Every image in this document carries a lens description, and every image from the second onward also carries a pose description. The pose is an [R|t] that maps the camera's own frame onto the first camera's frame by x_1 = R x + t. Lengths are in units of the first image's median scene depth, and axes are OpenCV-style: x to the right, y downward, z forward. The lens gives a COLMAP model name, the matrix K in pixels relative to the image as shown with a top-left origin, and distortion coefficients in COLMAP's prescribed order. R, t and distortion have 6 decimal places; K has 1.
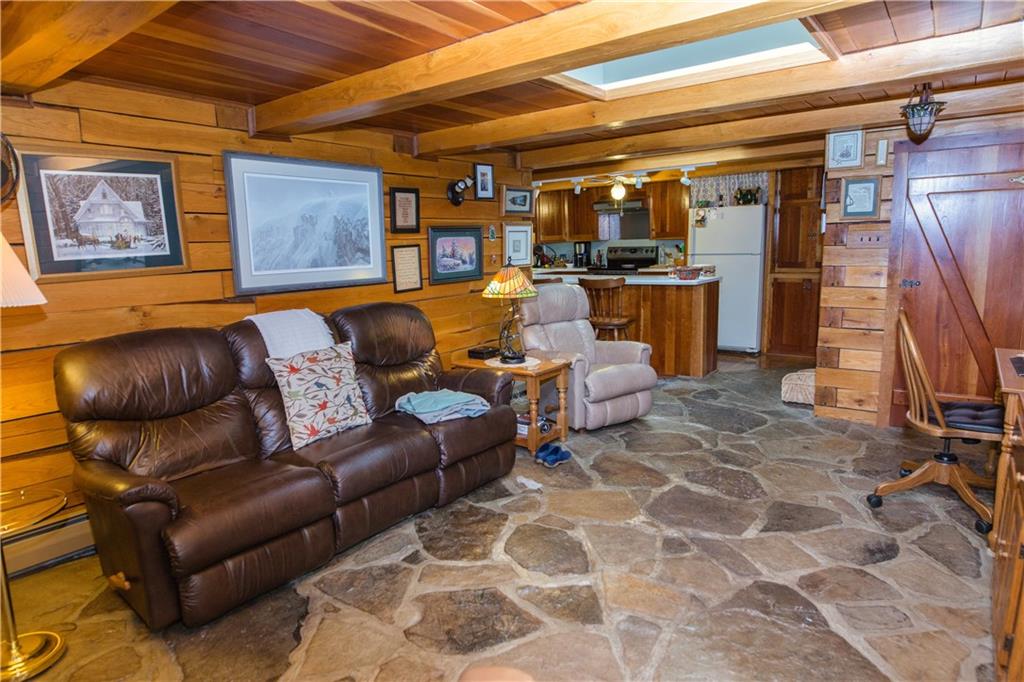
lens RADIAL K [[594.8, 0, 512.0], [0, 594.8, 341.0], [0, 0, 1]] dist [-0.000450, -0.000411]
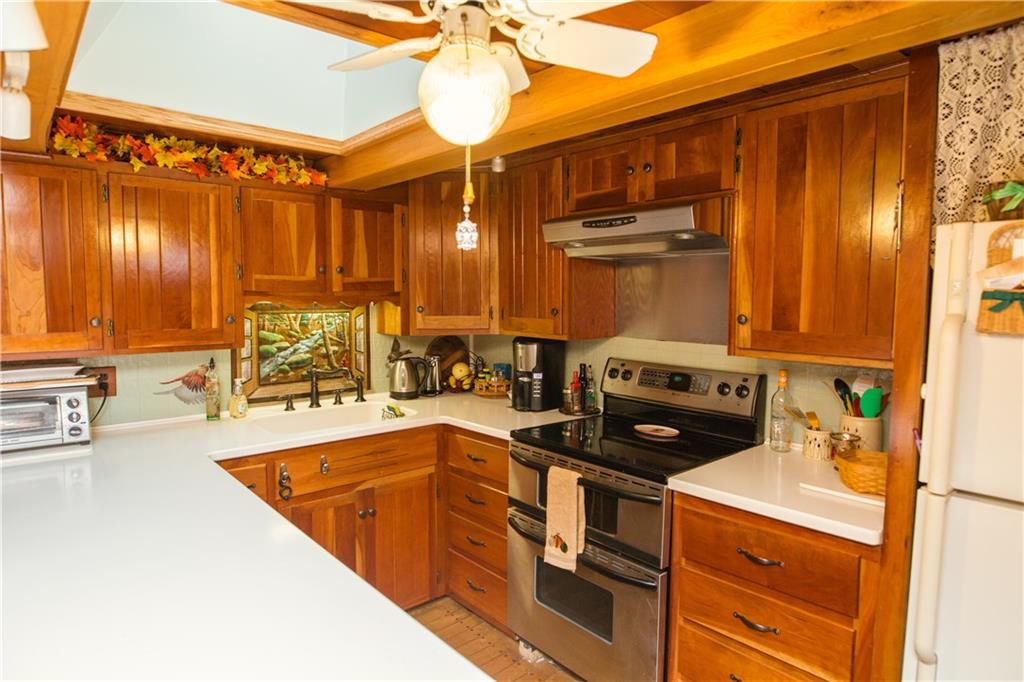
lens RADIAL K [[594.8, 0, 512.0], [0, 594.8, 341.0], [0, 0, 1]] dist [-0.000450, -0.000411]
pose [[0.977494, 0.049234, -0.205136, 0.184933], [-0.065925, 0.994977, -0.075337, -0.145118], [0.200396, 0.087165, 0.975830, 0.699290]]
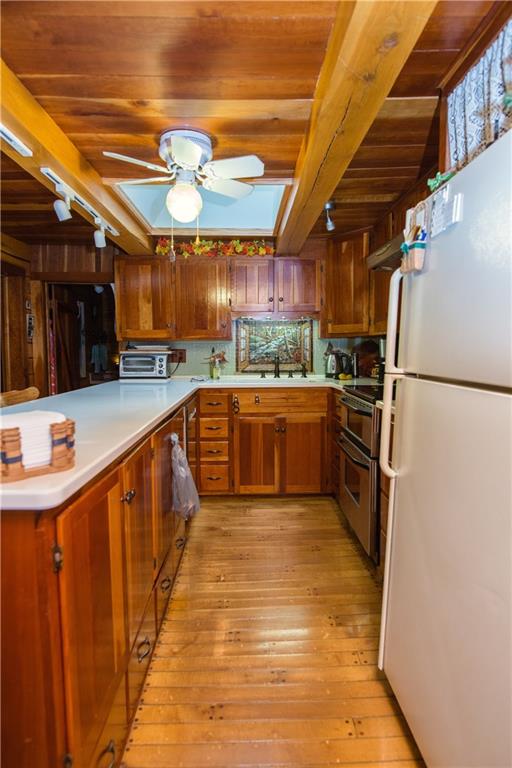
lens RADIAL K [[446.1, 0, 256.0], [0, 446.1, 384.0], [0, 0, 1]] dist [-0.000450, -0.000411]
pose [[0.627945, 0.087365, -0.773338, 0.364534], [-0.137539, 0.990496, 0.000218, -0.114253], [0.766008, 0.106227, 0.633994, 0.703548]]
